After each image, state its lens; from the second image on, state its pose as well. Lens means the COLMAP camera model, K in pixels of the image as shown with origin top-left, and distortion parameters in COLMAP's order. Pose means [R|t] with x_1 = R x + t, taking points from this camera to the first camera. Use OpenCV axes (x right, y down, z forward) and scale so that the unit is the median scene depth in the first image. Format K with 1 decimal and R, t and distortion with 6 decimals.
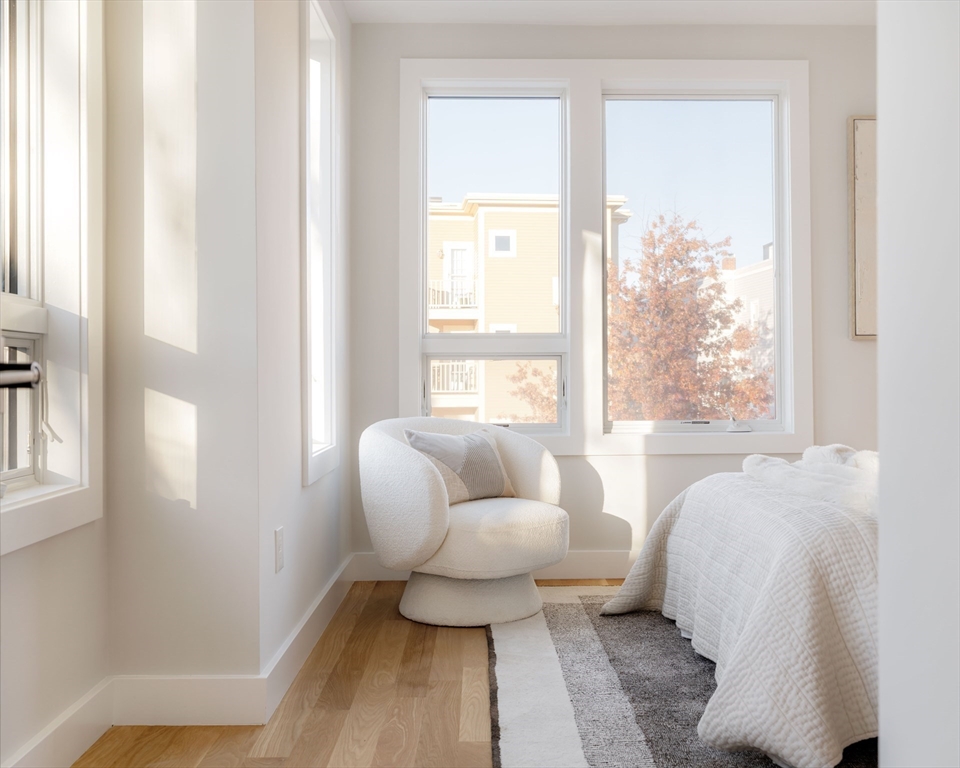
lens RADIAL K [[1058.9, 0, 483.2], [0, 1058.9, 379.3], [0, 0, 1]] dist [0.002745, 0.000000]
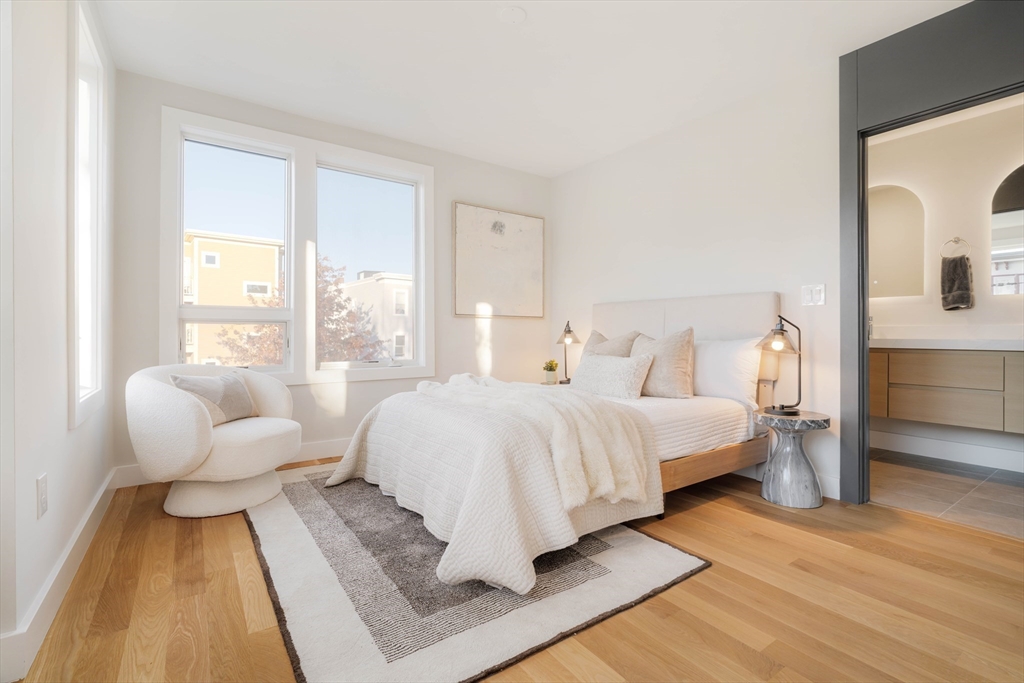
lens RADIAL K [[480.2, 0, 525.9], [0, 480.2, 334.8], [0, 0, 1]] dist [-0.005624, 0.001288]
pose [[0.818901, 0.003910, 0.573922, -0.058073], [-0.002028, 0.999990, -0.003919, -0.001374], [-0.573932, 0.002045, 0.818901, 0.267064]]
